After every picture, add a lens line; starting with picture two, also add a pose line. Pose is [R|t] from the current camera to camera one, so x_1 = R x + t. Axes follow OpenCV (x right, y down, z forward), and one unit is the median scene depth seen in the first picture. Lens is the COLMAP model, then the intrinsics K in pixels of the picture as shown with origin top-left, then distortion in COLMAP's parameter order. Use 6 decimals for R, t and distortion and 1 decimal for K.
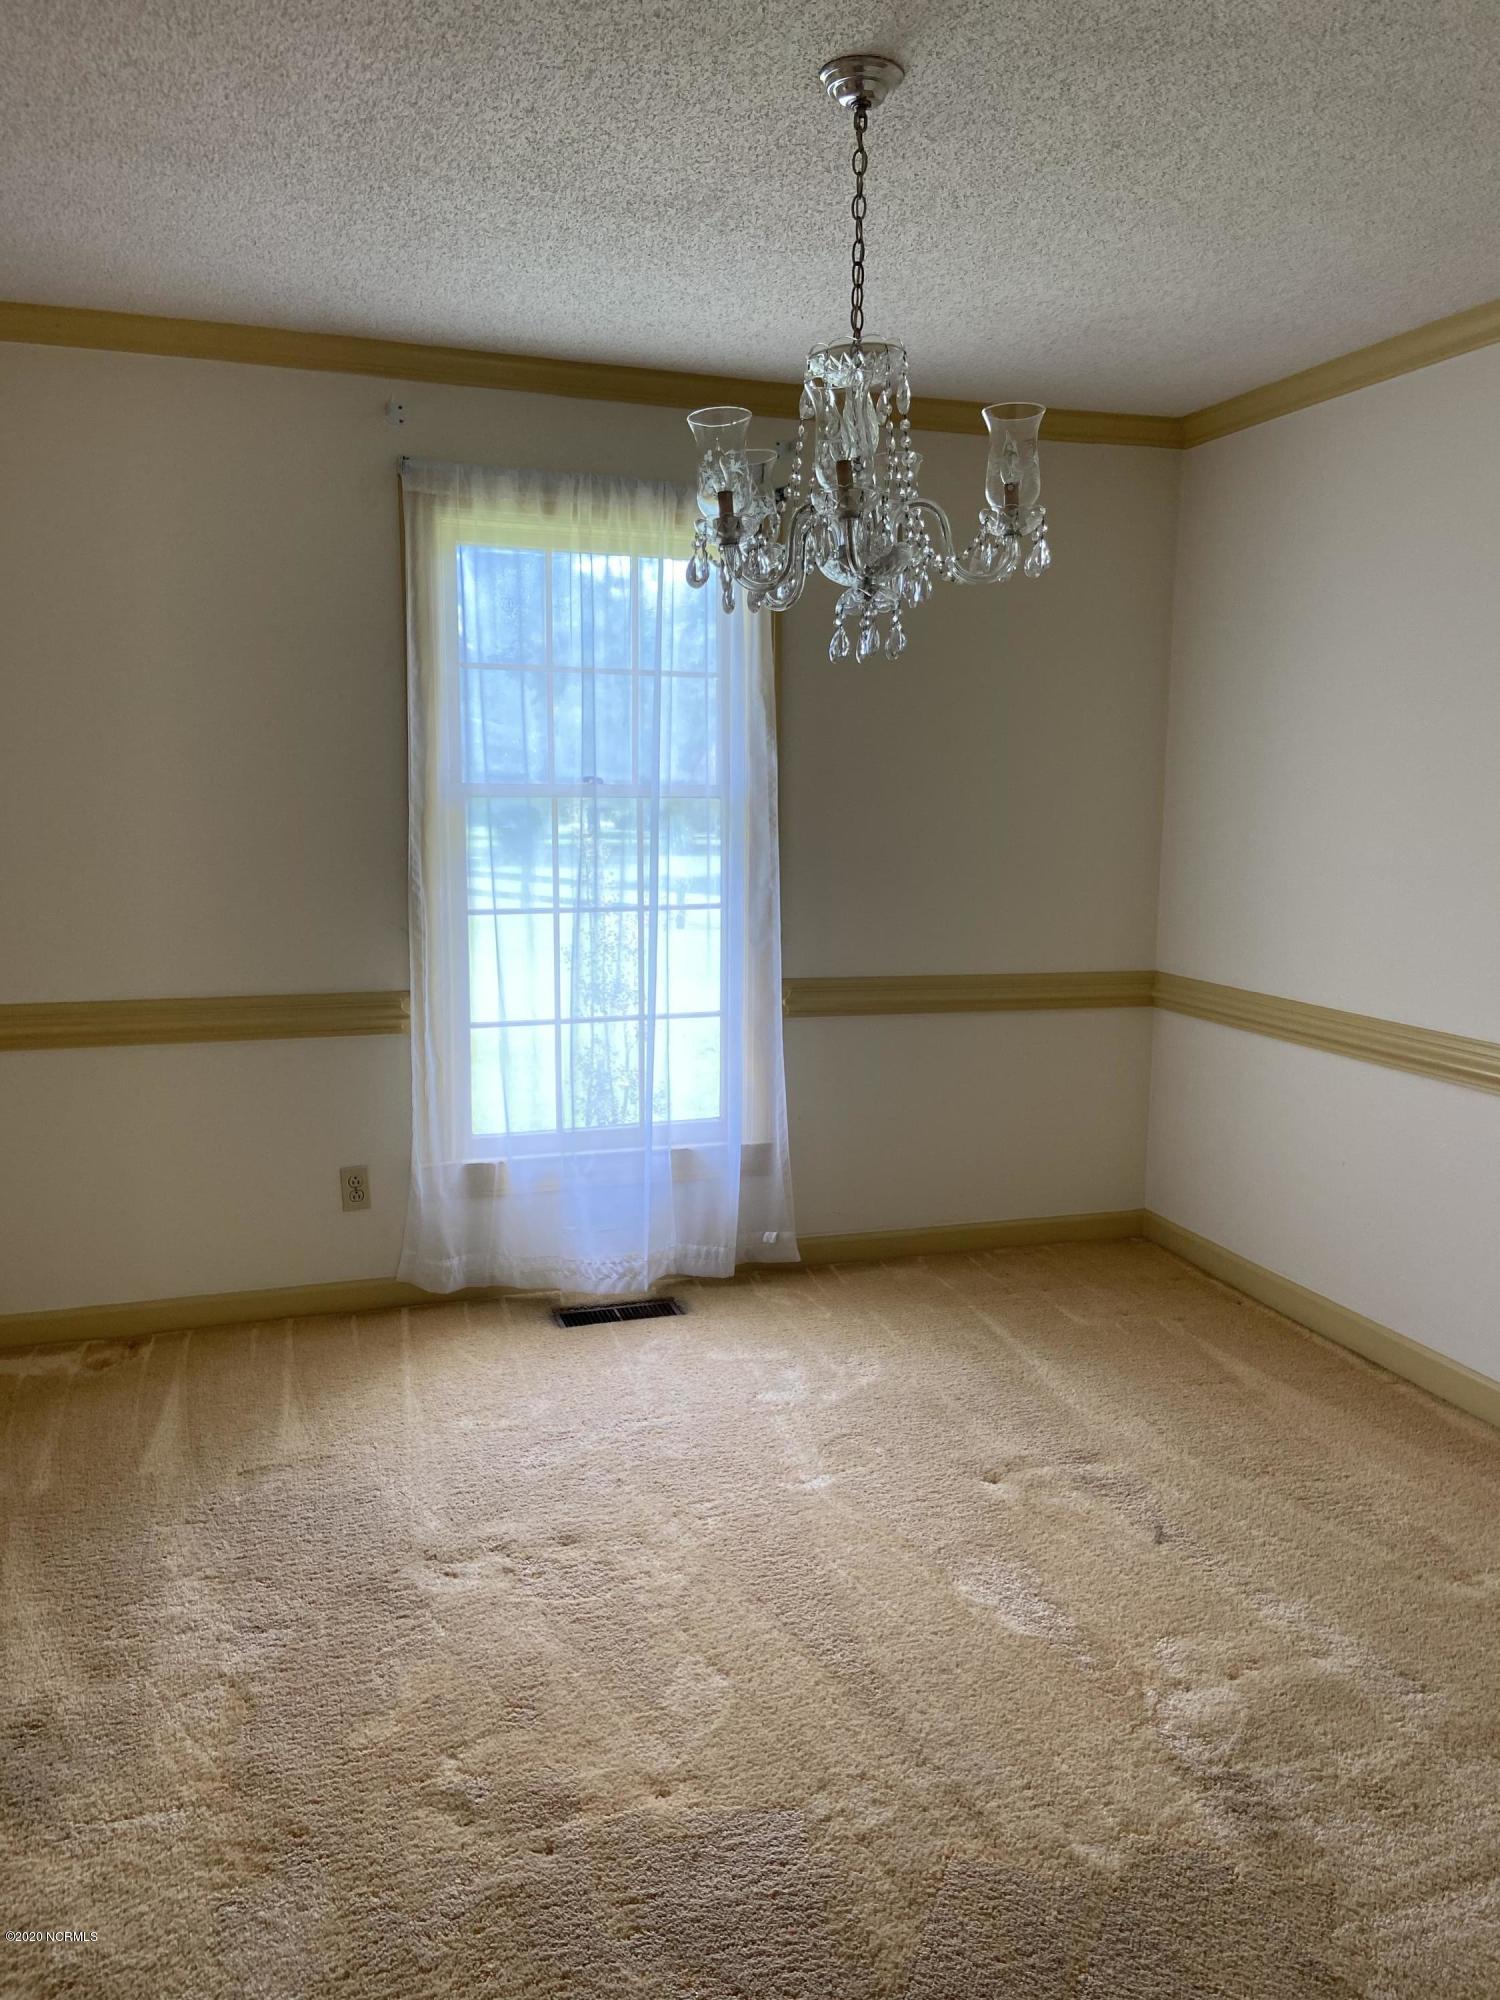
lens RADIAL K [[1529.8, 0, 749.4], [0, 1529.8, 978.9], [0, 0, 1]] dist [0.088918, -0.060280]
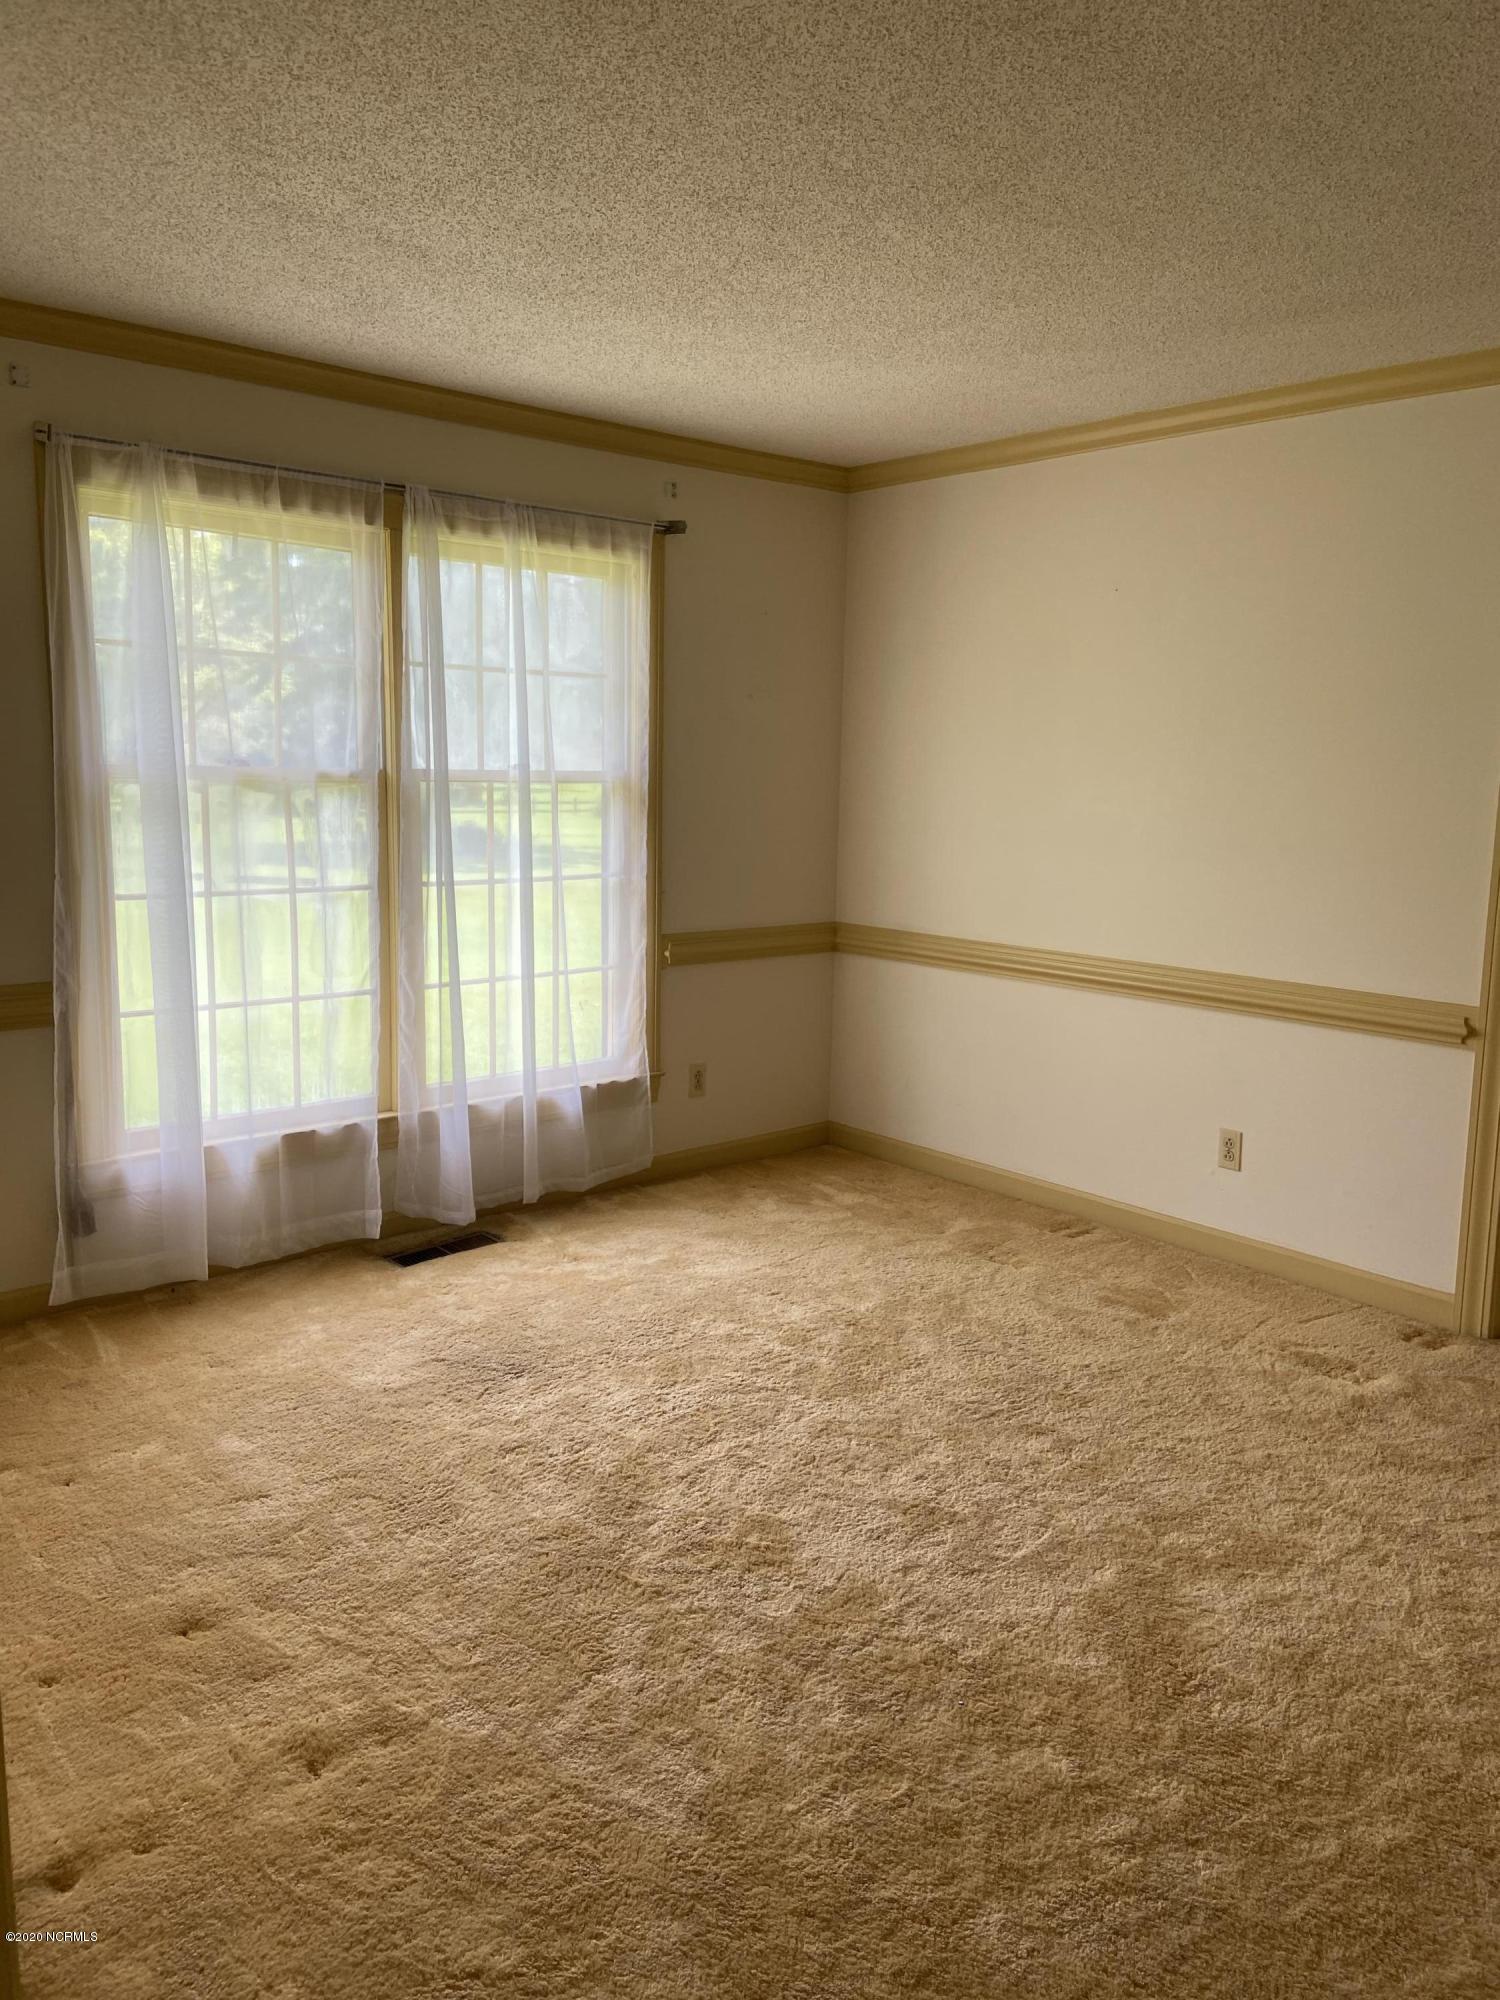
lens RADIAL K [[1529.8, 0, 755.6], [0, 1529.8, 1008.9], [0, 0, 1]] dist [0.088918, -0.060280]
pose [[0.915982, -0.067220, 0.395549, -0.282336], [0.054438, 0.997571, 0.043465, 0.007408], [-0.397509, -0.018280, 0.917416, -0.090899]]
